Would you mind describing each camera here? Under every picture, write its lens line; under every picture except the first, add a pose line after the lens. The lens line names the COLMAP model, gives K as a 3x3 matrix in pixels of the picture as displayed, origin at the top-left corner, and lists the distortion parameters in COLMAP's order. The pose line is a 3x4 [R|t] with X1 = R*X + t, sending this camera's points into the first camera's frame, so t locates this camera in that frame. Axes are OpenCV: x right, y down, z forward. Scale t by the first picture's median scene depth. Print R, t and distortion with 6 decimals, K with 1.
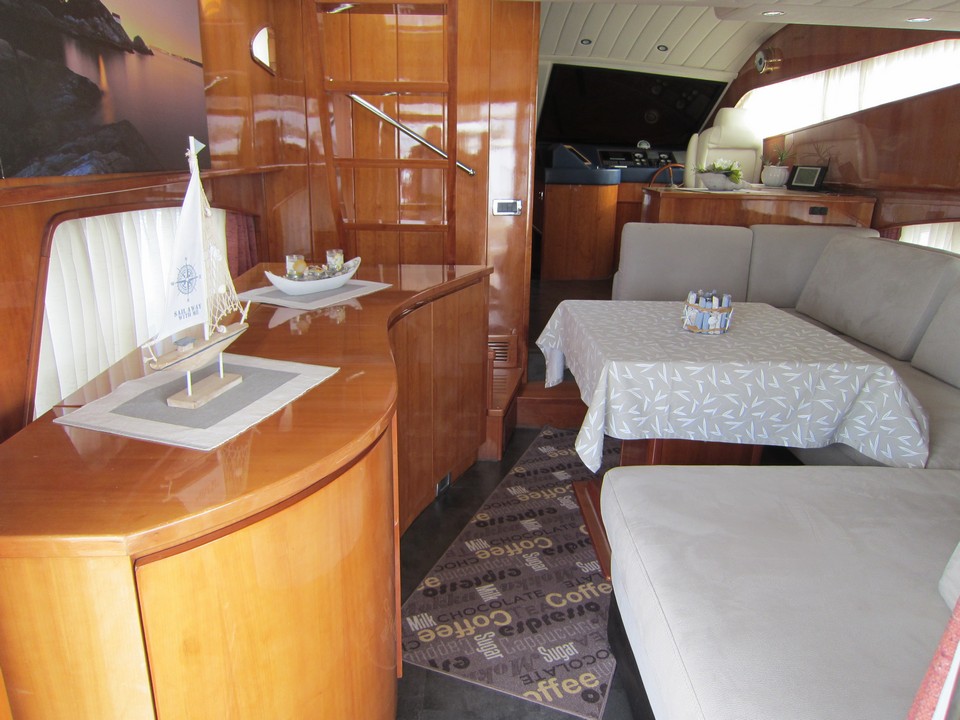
lens RADIAL K [[680.4, 0, 480.0], [0, 680.4, 362.1], [0, 0, 1]] dist [-0.031541, 0.013728]
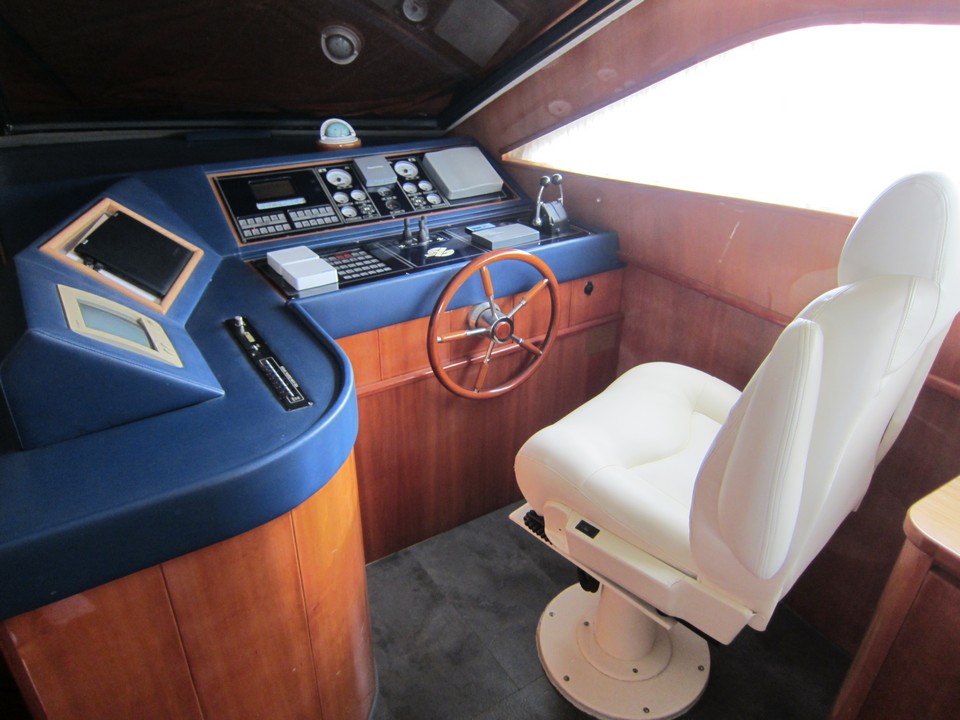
lens RADIAL K [[680.4, 0, 480.4], [0, 680.4, 364.7], [0, 0, 1]] dist [-0.031541, 0.013728]
pose [[0.859094, -0.255457, 0.443507, 0.244682], [0.160159, 0.957193, 0.241103, -0.581257], [-0.486113, -0.136099, 0.863233, 1.337779]]
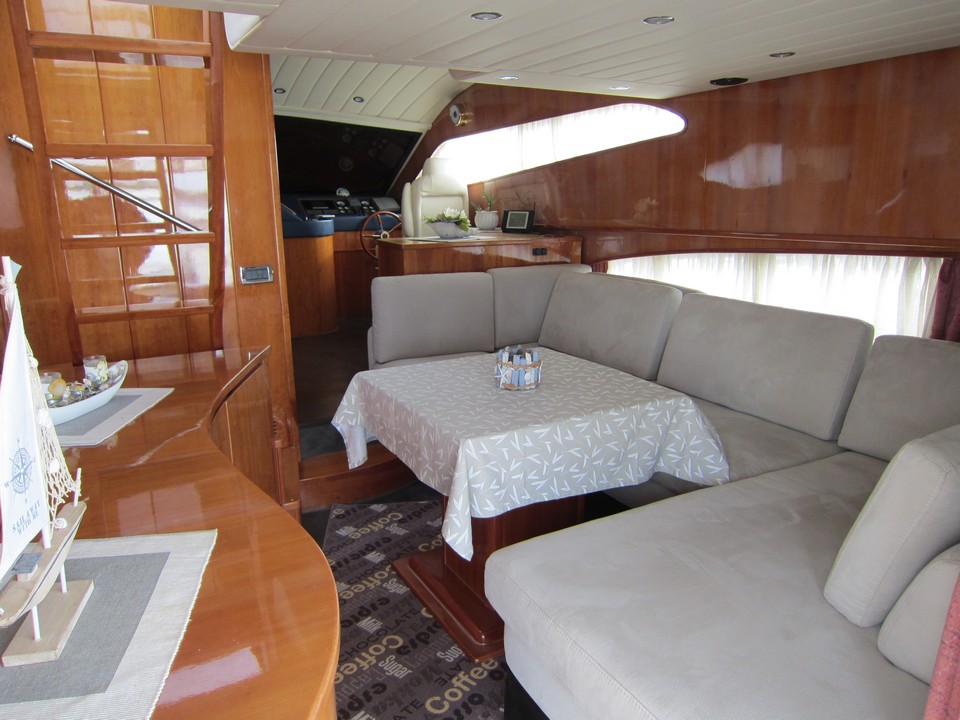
lens RADIAL K [[680.4, 0, 478.7], [0, 680.4, 362.8], [0, 0, 1]] dist [-0.031541, 0.013728]
pose [[0.886781, -0.137564, 0.441243, -0.116617], [0.160755, 0.986874, -0.015402, -0.053502], [-0.433332, 0.084590, 0.897256, 0.080089]]
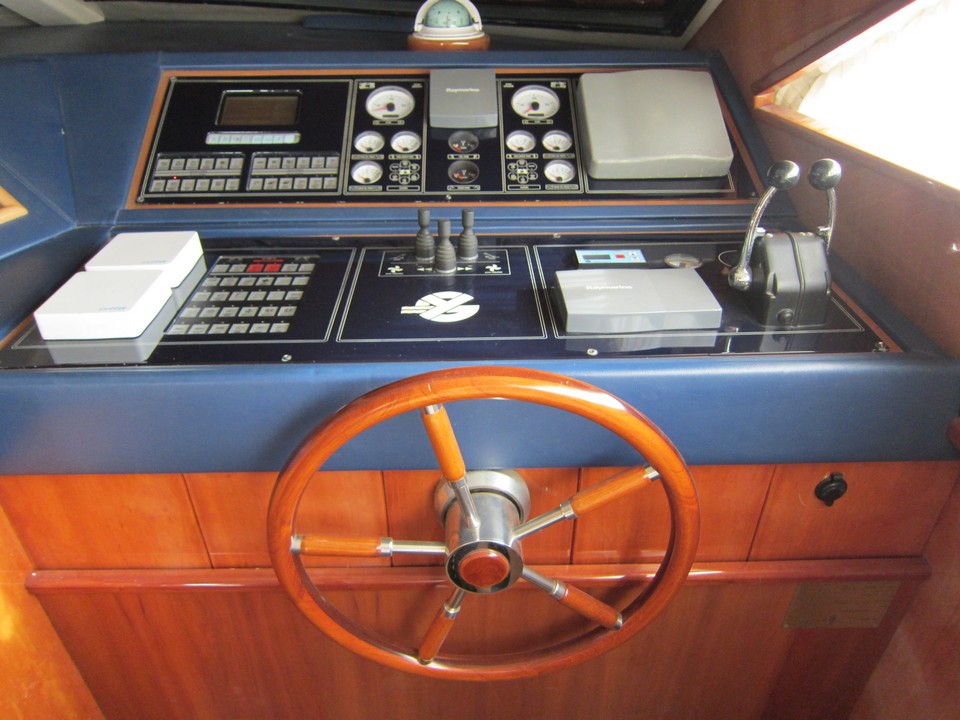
lens RADIAL K [[680.4, 0, 478.1], [0, 680.4, 360.4], [0, 0, 1]] dist [-0.031541, 0.013728]
pose [[0.999433, -0.008626, -0.032557, 0.533468], [0.017235, 0.961483, 0.274325, -0.586812], [0.028936, -0.274730, 0.961086, 1.649963]]
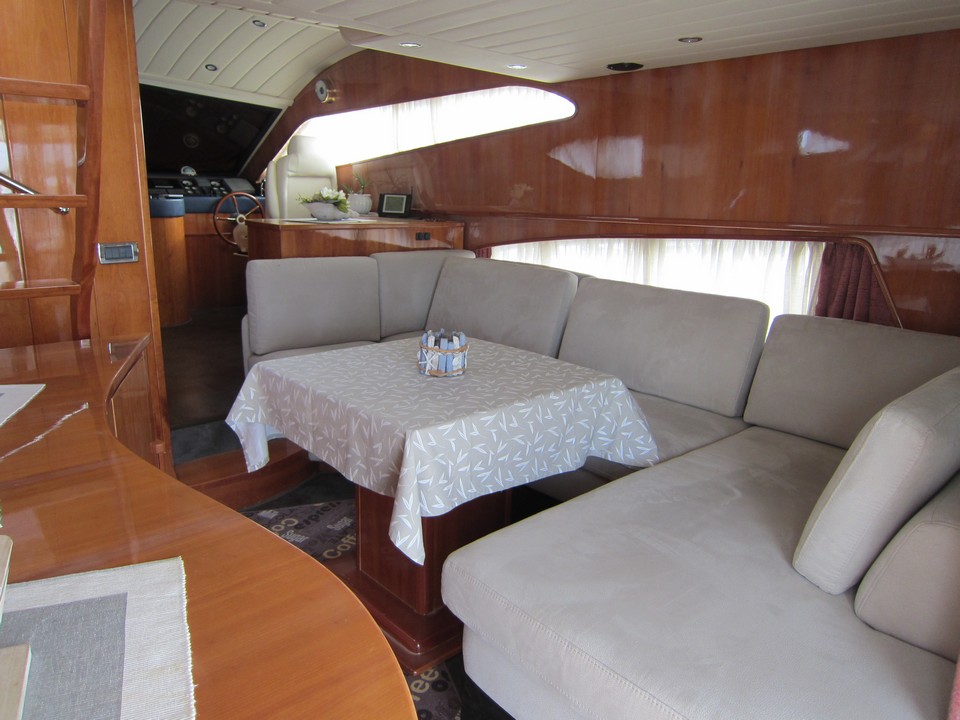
lens RADIAL K [[680.4, 0, 477.4], [0, 680.4, 359.5], [0, 0, 1]] dist [-0.031541, 0.013728]
pose [[0.757778, -0.158861, 0.632879, -0.161928], [0.182230, 0.982842, 0.028513, -0.058906], [-0.626550, 0.093723, 0.773726, 0.169833]]
